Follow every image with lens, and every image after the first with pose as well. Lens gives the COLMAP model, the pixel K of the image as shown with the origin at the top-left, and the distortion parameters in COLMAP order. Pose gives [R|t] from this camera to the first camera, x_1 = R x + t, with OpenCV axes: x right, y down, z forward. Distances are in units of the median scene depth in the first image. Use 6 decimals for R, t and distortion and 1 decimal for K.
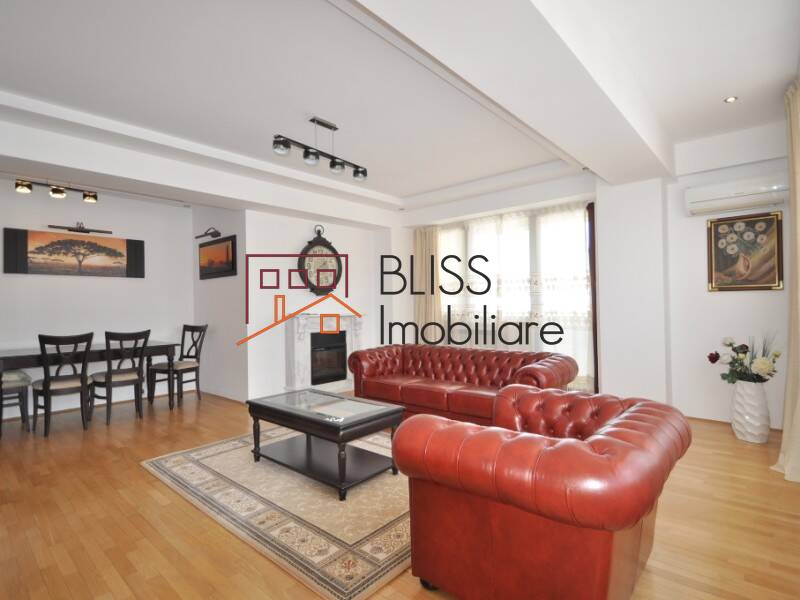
lens RADIAL K [[410.1, 0, 387.3], [0, 410.1, 298.2], [0, 0, 1]] dist [-0.000400, -0.000402]
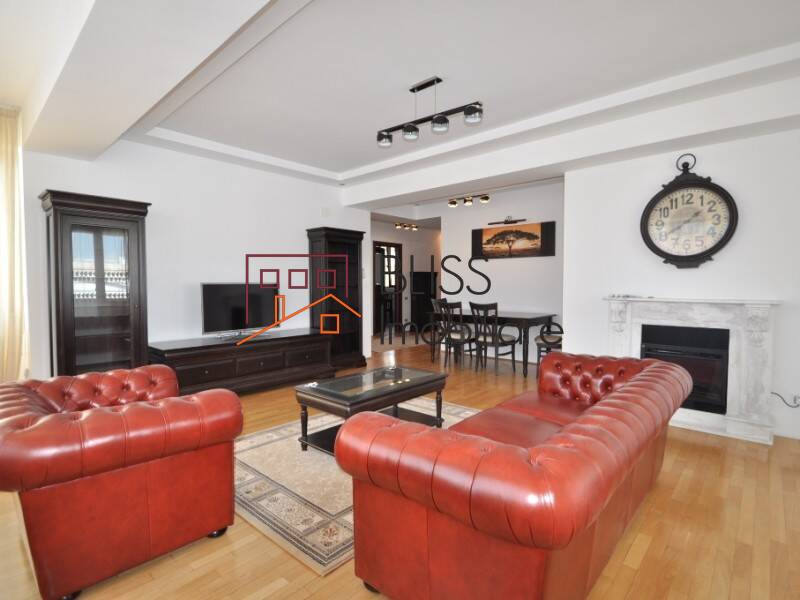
lens RADIAL K [[410.1, 0, 387.3], [0, 410.1, 298.2], [0, 0, 1]] dist [-0.000400, -0.000402]
pose [[-0.015807, 0.049432, -0.998652, 0.548345], [0.015725, 0.998666, 0.049184, 0.001360], [0.999751, -0.014926, -0.016564, 0.646091]]
